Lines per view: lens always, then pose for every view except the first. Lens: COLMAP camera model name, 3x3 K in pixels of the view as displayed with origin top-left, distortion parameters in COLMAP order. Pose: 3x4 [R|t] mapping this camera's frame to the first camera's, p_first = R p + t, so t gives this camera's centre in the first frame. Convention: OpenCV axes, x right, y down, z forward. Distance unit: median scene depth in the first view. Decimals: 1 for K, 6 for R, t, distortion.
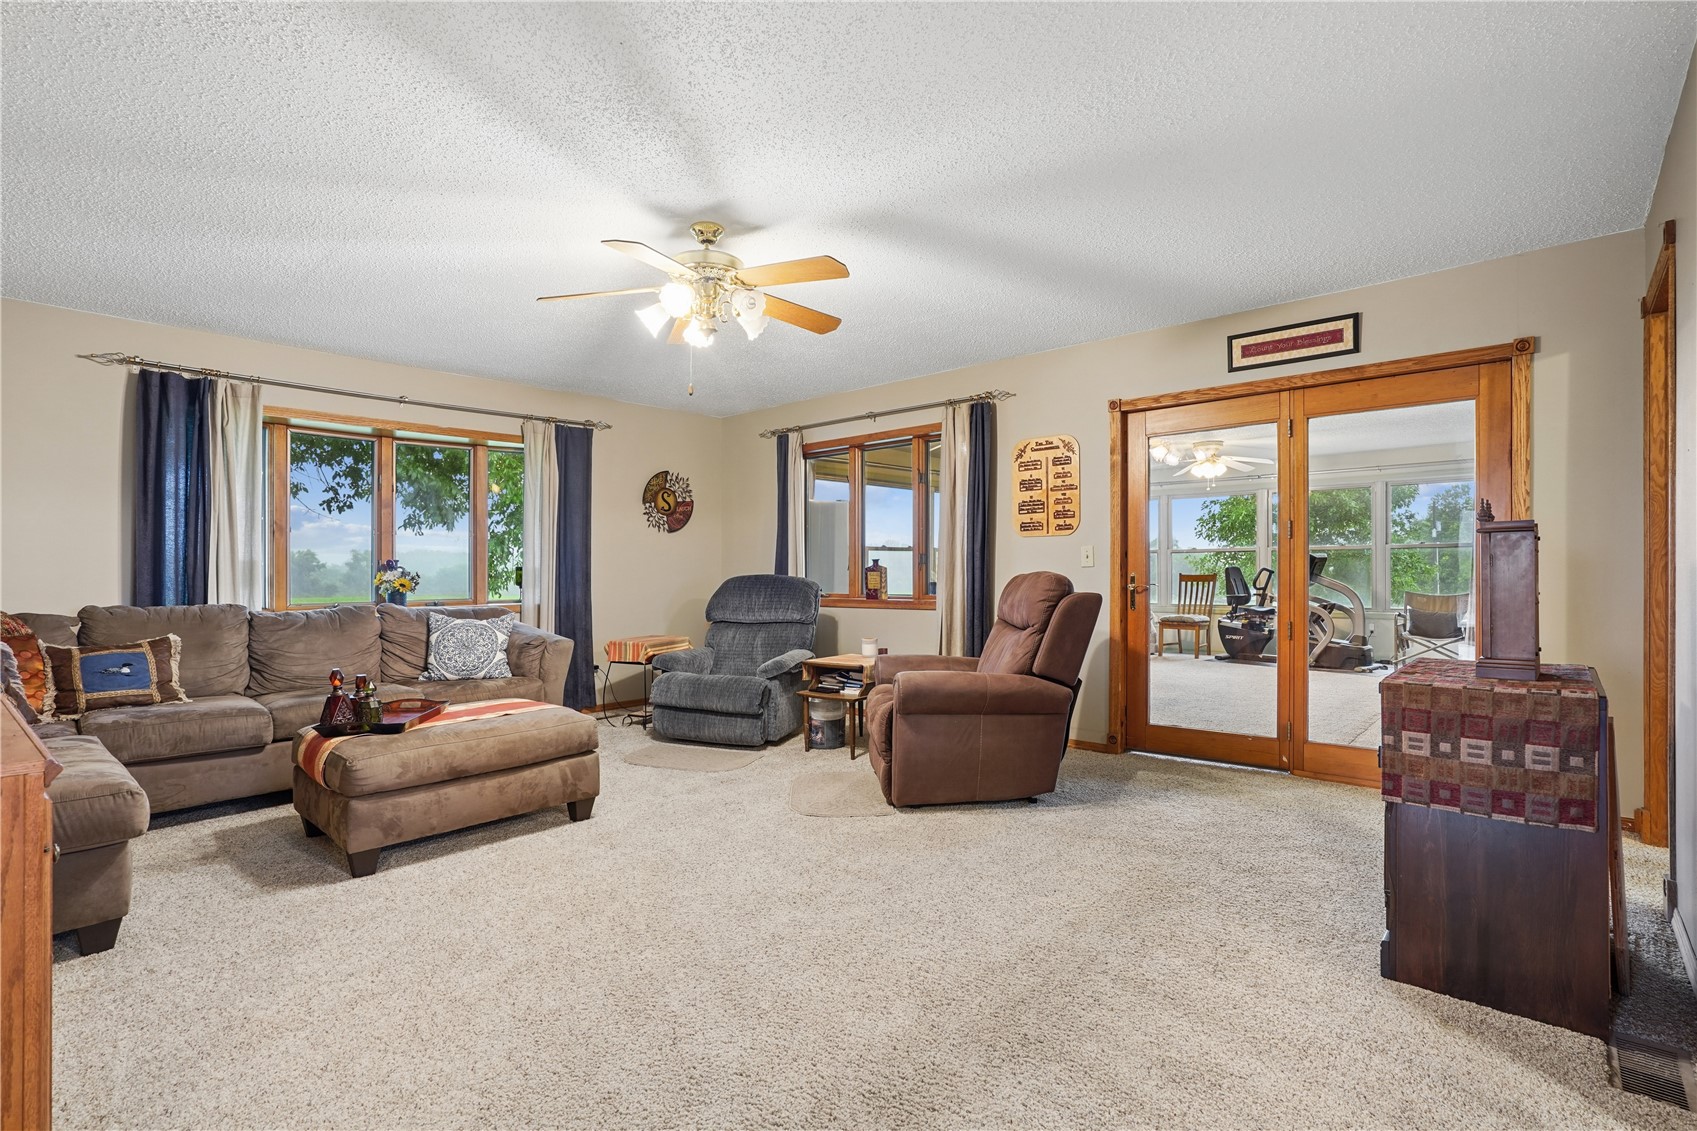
lens RADIAL K [[811.4, 0, 858.4], [0, 811.4, 562.8], [0, 0, 1]] dist [-0.027740, 0.007475]
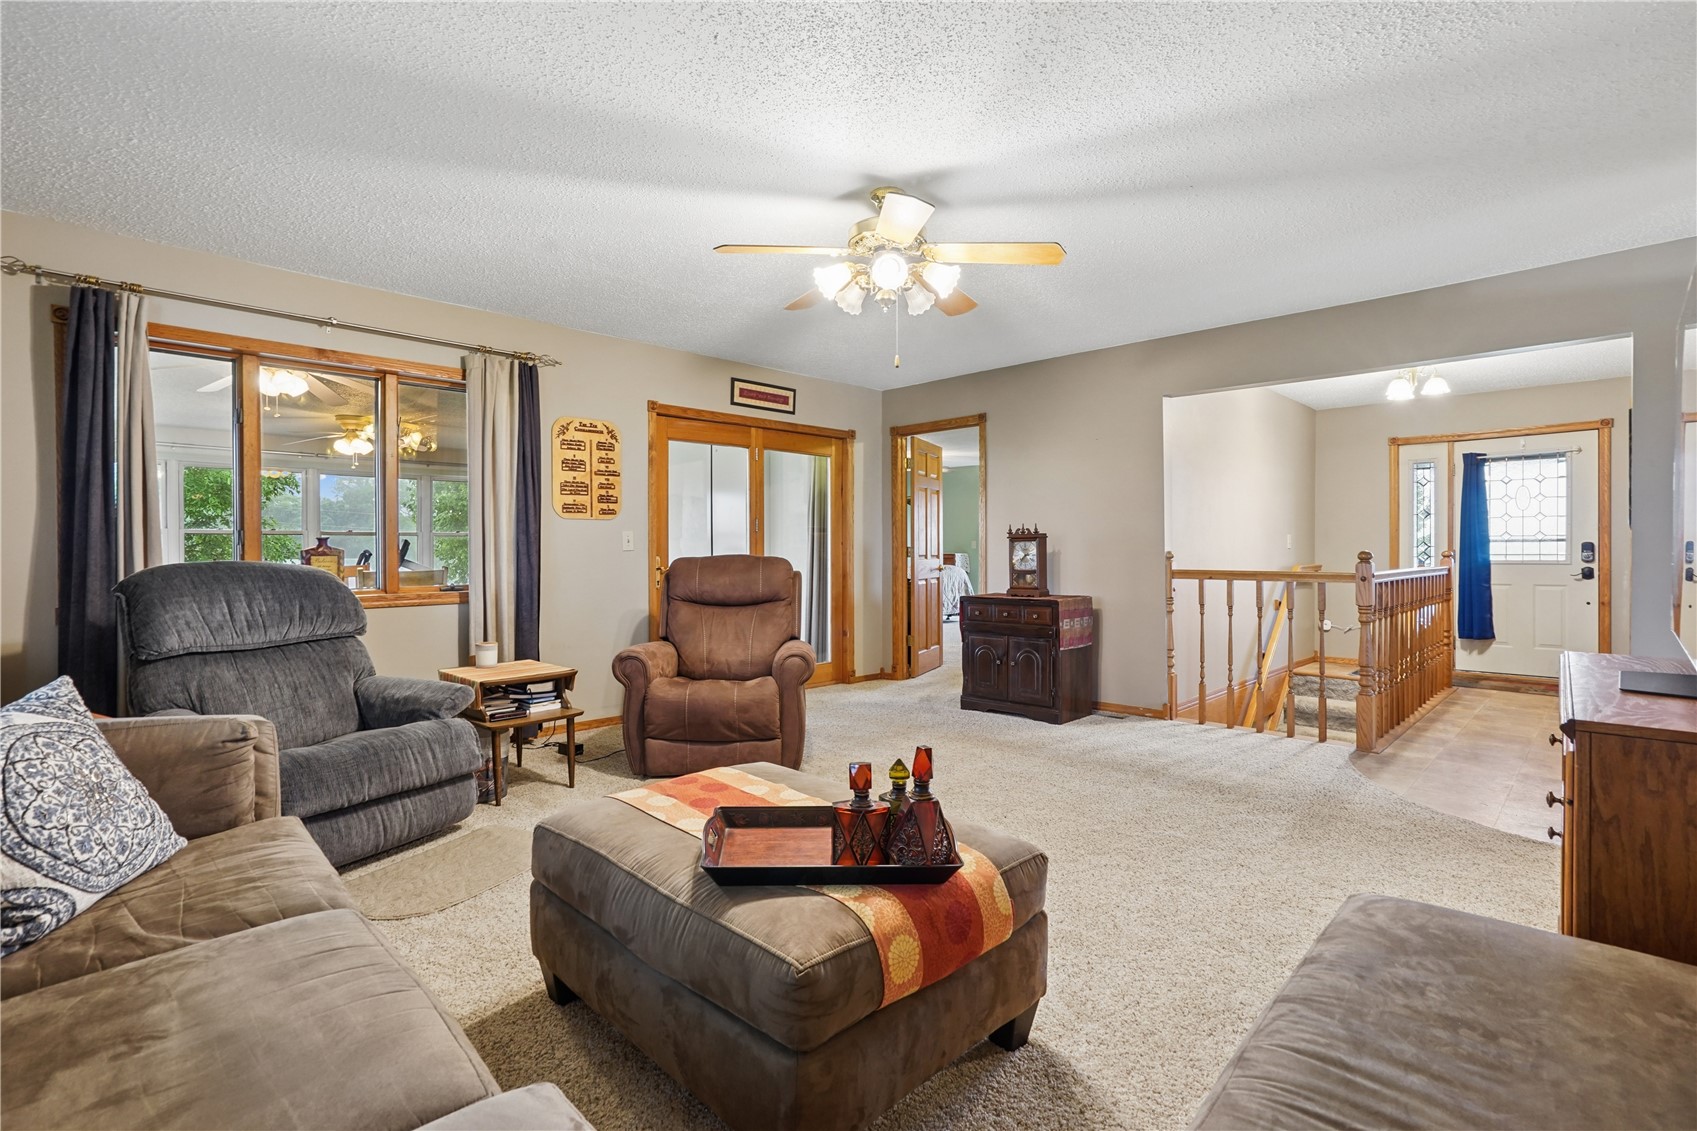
lens RADIAL K [[811.4, 0, 836.4], [0, 811.4, 563.0], [0, 0, 1]] dist [-0.027740, 0.007475]
pose [[0.063392, -0.004641, 0.997978, -0.746405], [-0.003363, 0.999983, 0.004864, 0.014738], [-0.997983, -0.003665, 0.063375, 0.643892]]
